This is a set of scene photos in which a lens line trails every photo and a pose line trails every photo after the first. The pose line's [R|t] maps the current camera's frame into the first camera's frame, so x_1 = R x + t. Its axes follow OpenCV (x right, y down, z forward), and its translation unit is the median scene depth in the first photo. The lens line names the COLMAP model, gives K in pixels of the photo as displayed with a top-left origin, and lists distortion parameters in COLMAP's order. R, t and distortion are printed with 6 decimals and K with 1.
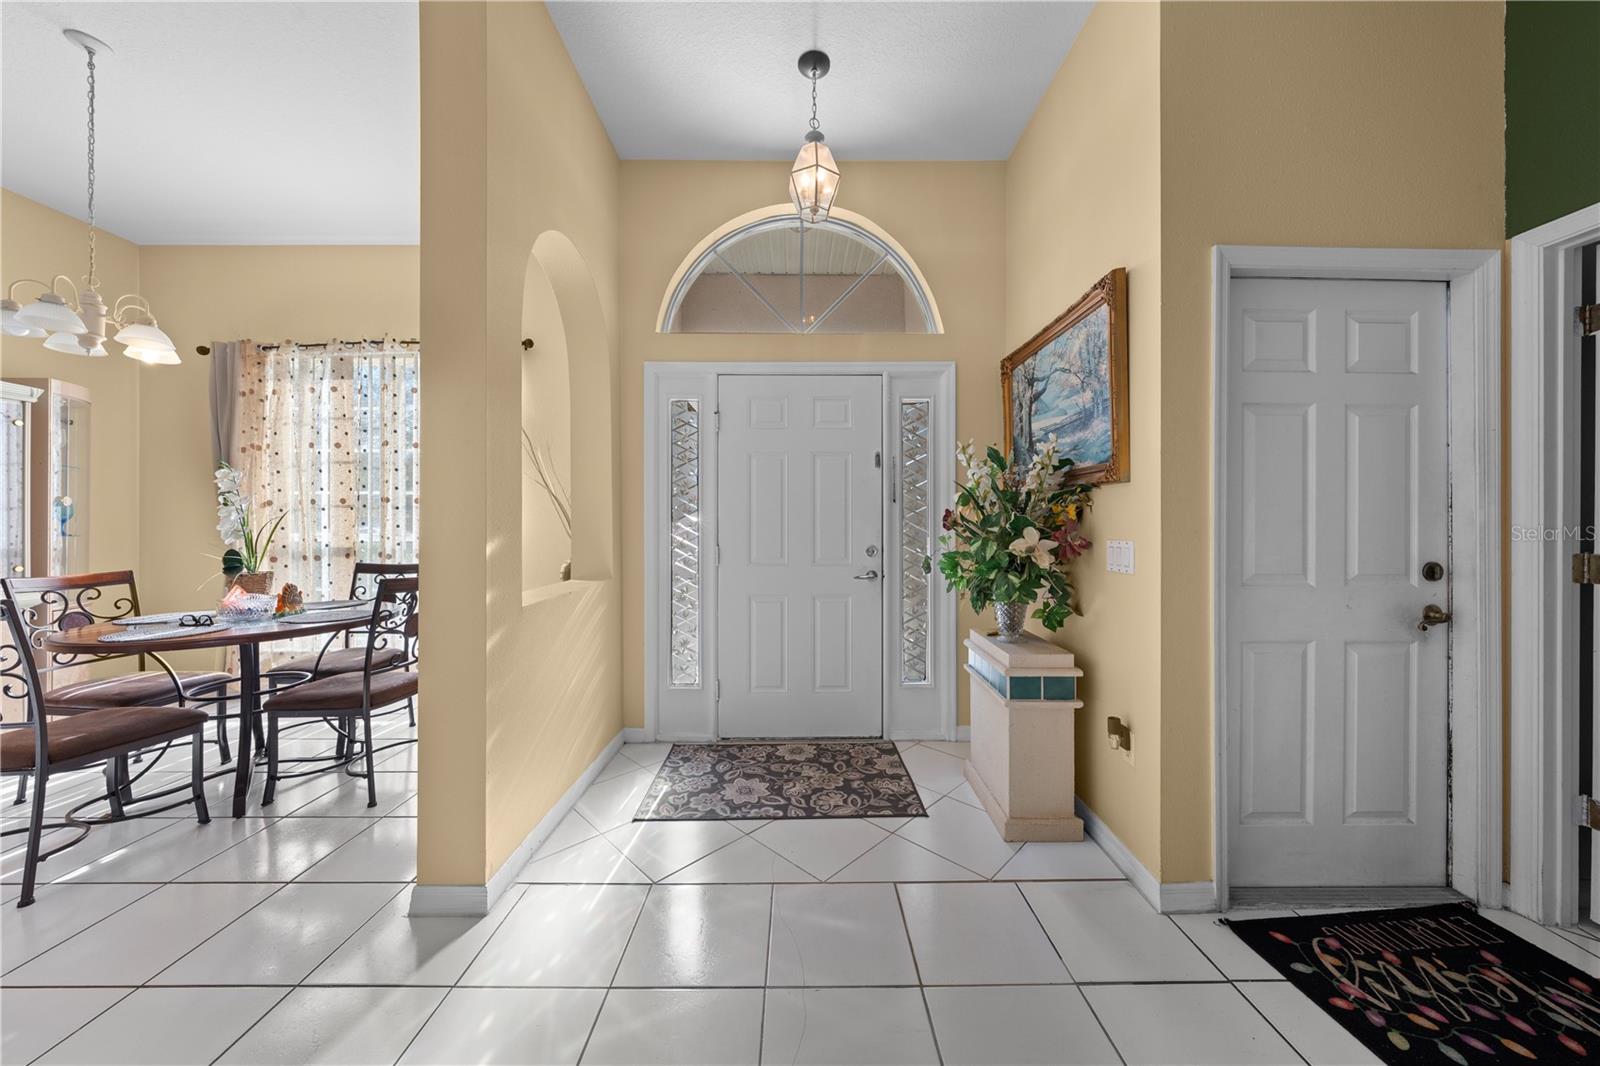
lens RADIAL K [[541.6, 0, 803.1], [0, 541.6, 526.0], [0, 0, 1]] dist [-0.000132, 0.000060]
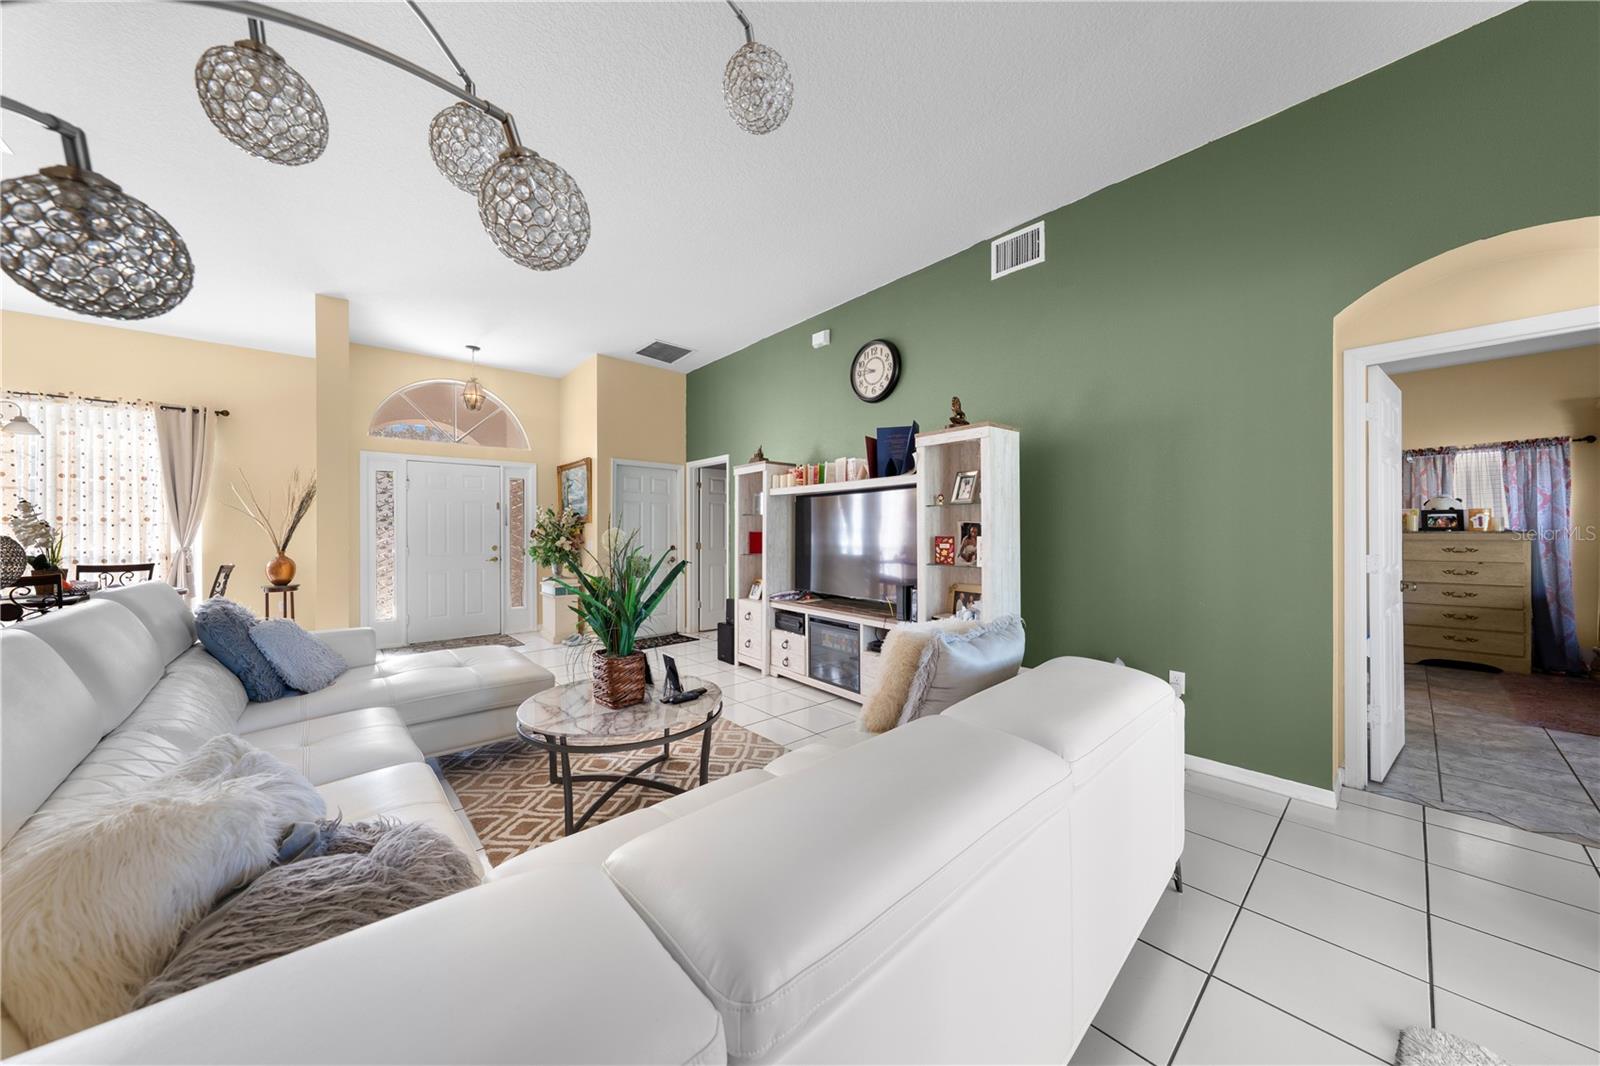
lens RADIAL K [[536.2, 0, 798.8], [0, 536.2, 529.0], [0, 0, 1]] dist [-0.002268, -0.000006]
pose [[0.754536, 0.001596, 0.656256, -0.370304], [0.004912, 0.999955, -0.008080, -0.006367], [-0.656240, 0.009321, 0.754495, -1.443427]]
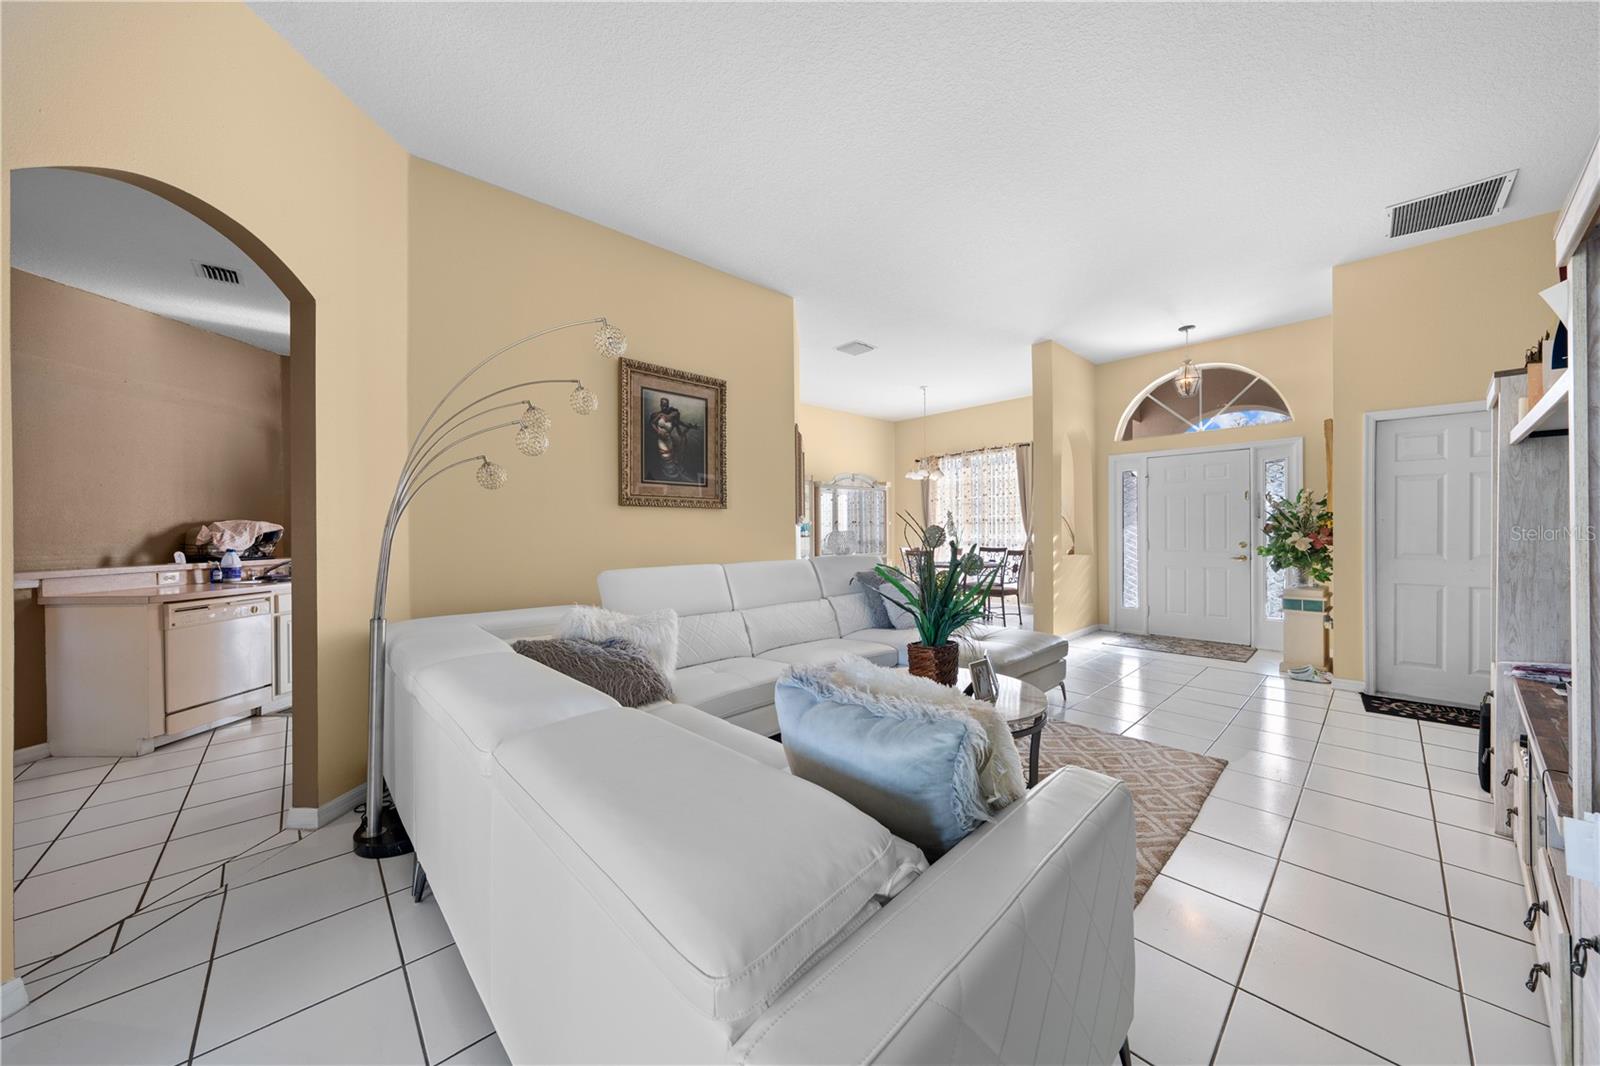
lens RADIAL K [[541.8, 0, 805.1], [0, 541.8, 533.4], [0, 0, 1]] dist [-0.000624, 0.000017]
pose [[0.680071, -0.000162, -0.733147, 0.479238], [0.005386, 0.999974, 0.004775, -0.009302], [0.733127, -0.007196, 0.680054, -1.392549]]
